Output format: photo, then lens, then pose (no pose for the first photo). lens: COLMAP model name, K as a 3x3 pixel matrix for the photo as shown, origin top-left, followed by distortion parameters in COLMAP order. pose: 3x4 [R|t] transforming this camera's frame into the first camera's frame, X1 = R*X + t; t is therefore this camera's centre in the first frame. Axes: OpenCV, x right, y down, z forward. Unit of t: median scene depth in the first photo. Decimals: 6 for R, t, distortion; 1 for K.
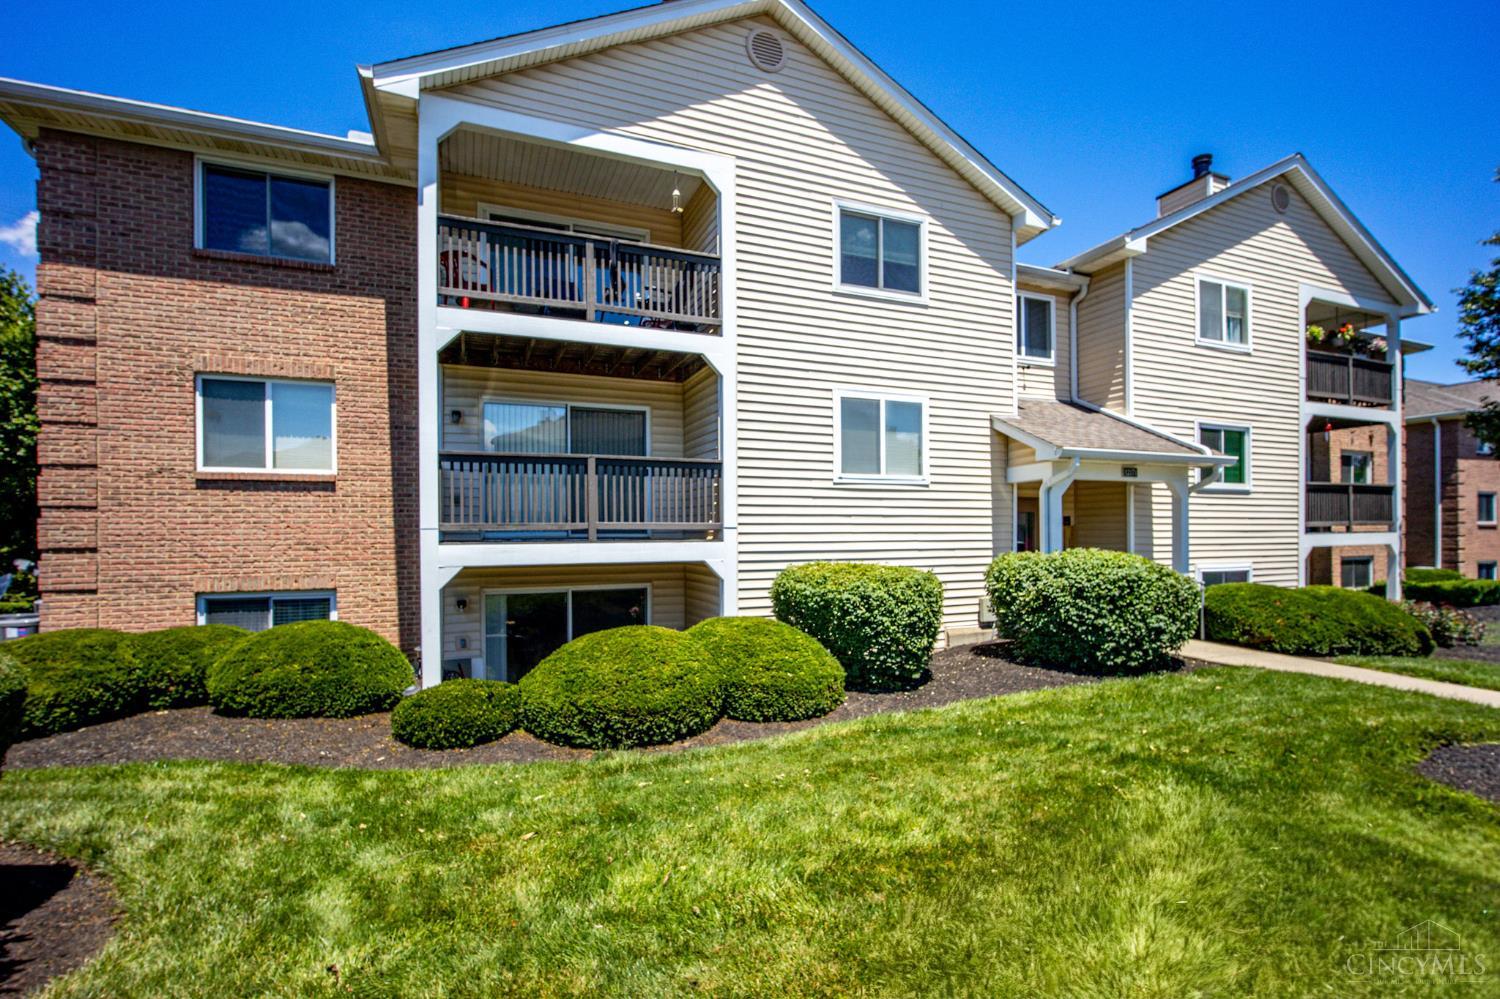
lens RADIAL K [[675.6, 0, 753.1], [0, 675.6, 531.8], [0, 0, 1]] dist [-0.013049, 0.000180]
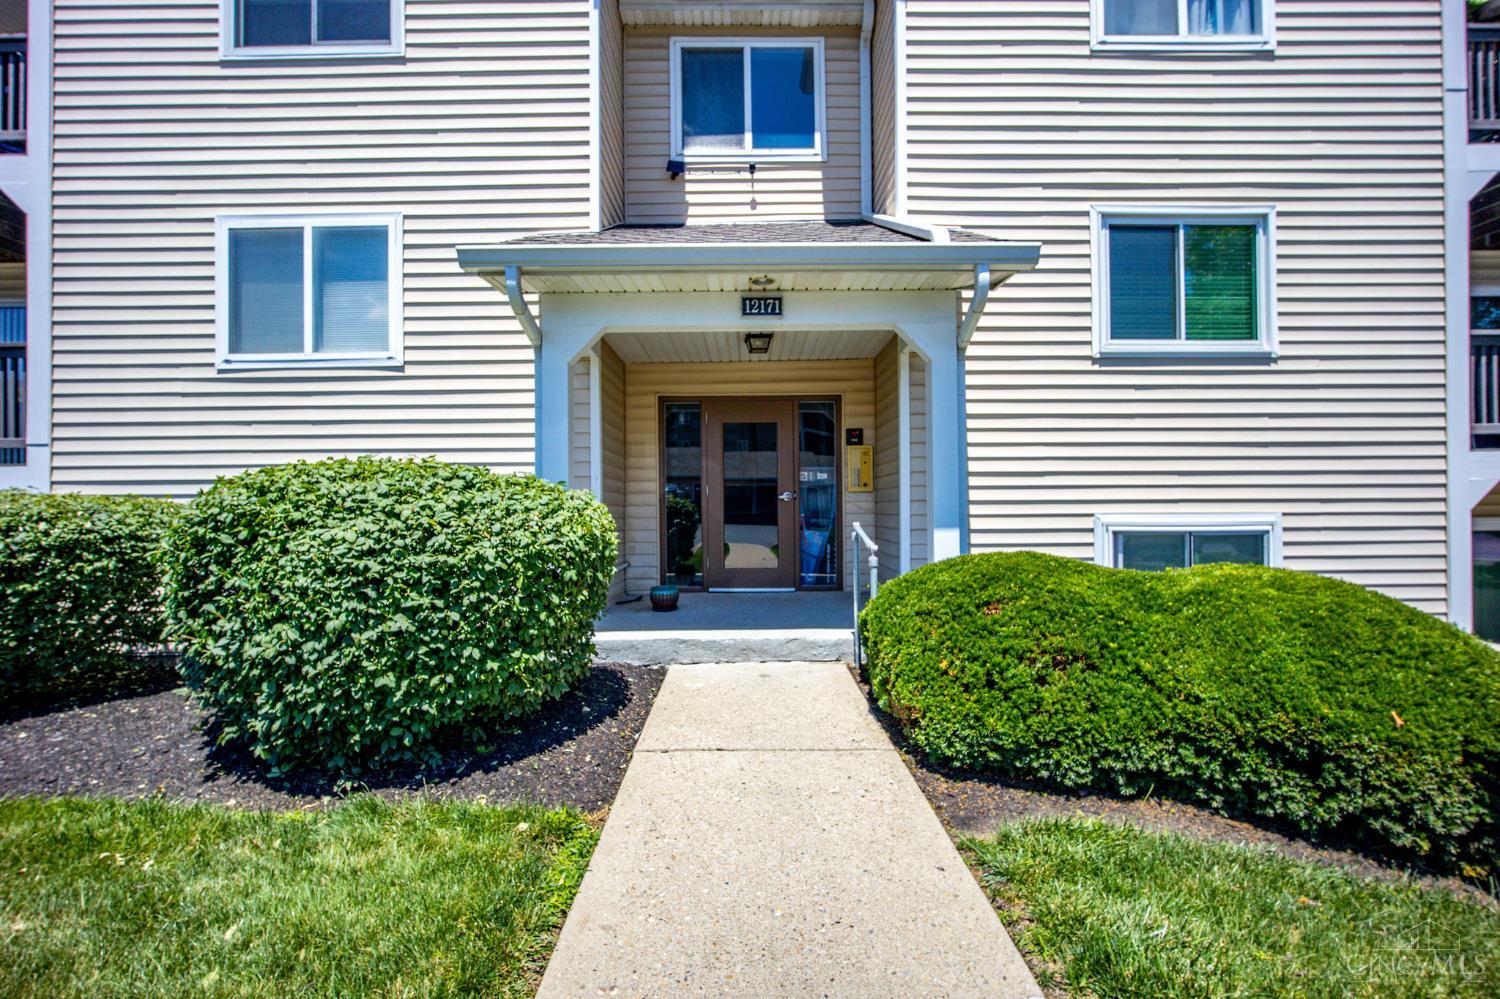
lens RADIAL K [[652.4, 0, 750.0], [0, 652.4, 499.5], [0, 0, 1]] dist [-0.016697, 0.004688]
pose [[0.927975, -0.007440, -0.372569, 0.779865], [0.005063, 0.999960, -0.007358, 0.051117], [0.372609, 0.004942, 0.927975, 0.632527]]
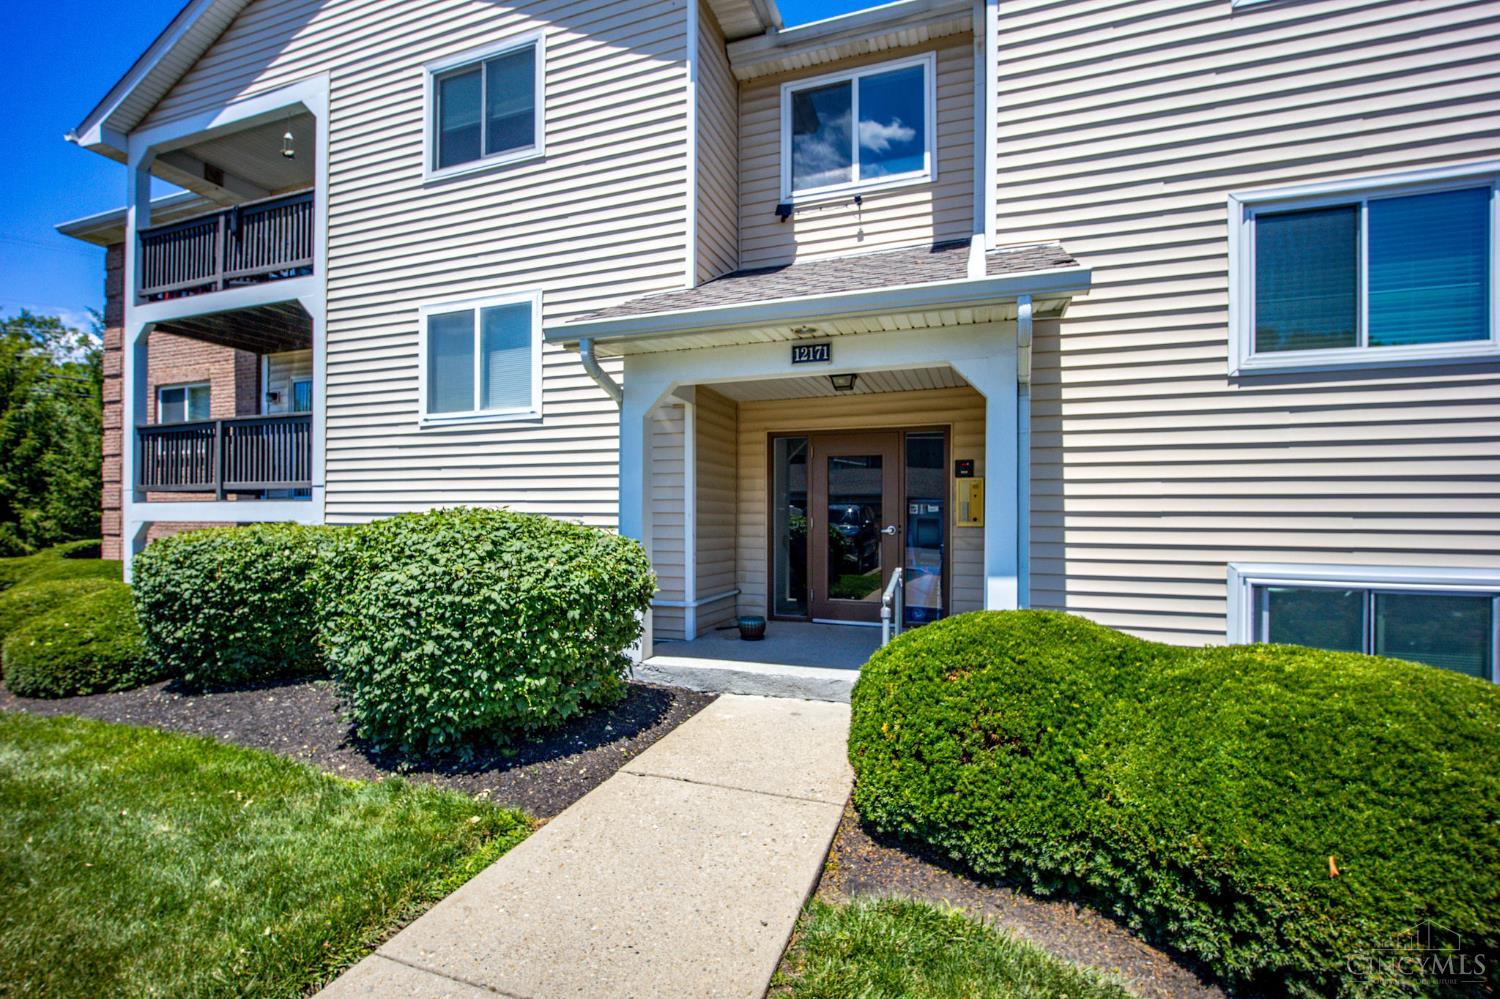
lens RADIAL K [[660.8, 0, 752.0], [0, 660.8, 514.8], [0, 0, 1]] dist [-0.016438, 0.004572]
pose [[0.748616, 0.003832, -0.662993, 0.908911], [-0.005476, 0.999985, -0.000402, 0.027445], [0.662981, 0.003932, 0.748626, 0.678984]]
